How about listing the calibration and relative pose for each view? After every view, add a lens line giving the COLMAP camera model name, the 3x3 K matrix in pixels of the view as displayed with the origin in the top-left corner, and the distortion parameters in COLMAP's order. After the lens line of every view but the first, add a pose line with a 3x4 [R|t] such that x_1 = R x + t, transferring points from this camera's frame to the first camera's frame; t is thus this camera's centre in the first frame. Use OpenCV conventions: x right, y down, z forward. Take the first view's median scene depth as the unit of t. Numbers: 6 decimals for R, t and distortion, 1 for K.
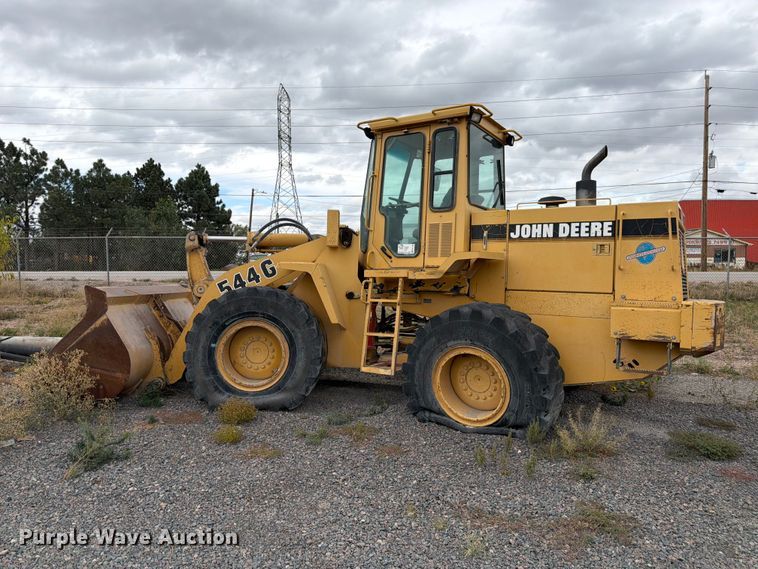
lens RADIAL K [[514.3, 0, 377.6], [0, 514.3, 282.4], [0, 0, 1]] dist [0.138887, -0.214935]
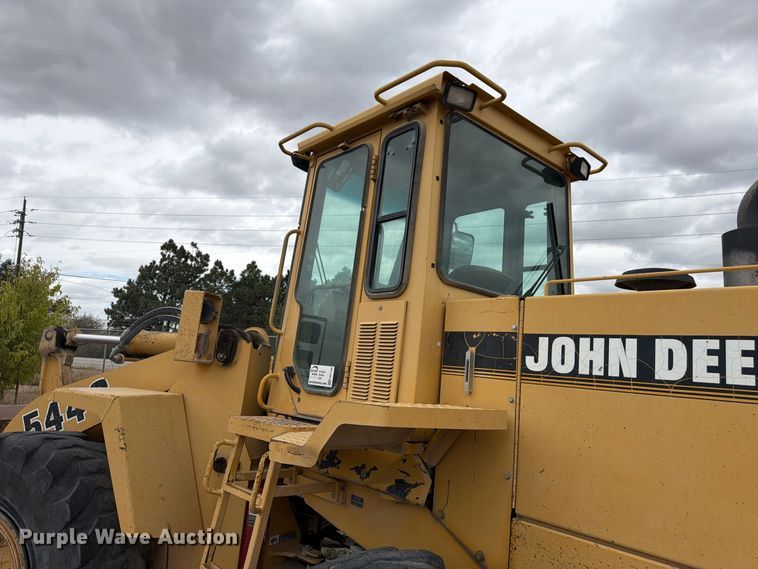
lens RADIAL K [[517.4, 0, 377.1], [0, 517.4, 287.3], [0, 0, 1]] dist [0.168568, -0.295549]
pose [[0.957855, 0.017198, -0.286737, 0.250680], [-0.070864, 0.981502, -0.177855, -0.066288], [0.278374, 0.190679, 0.941355, 0.573150]]
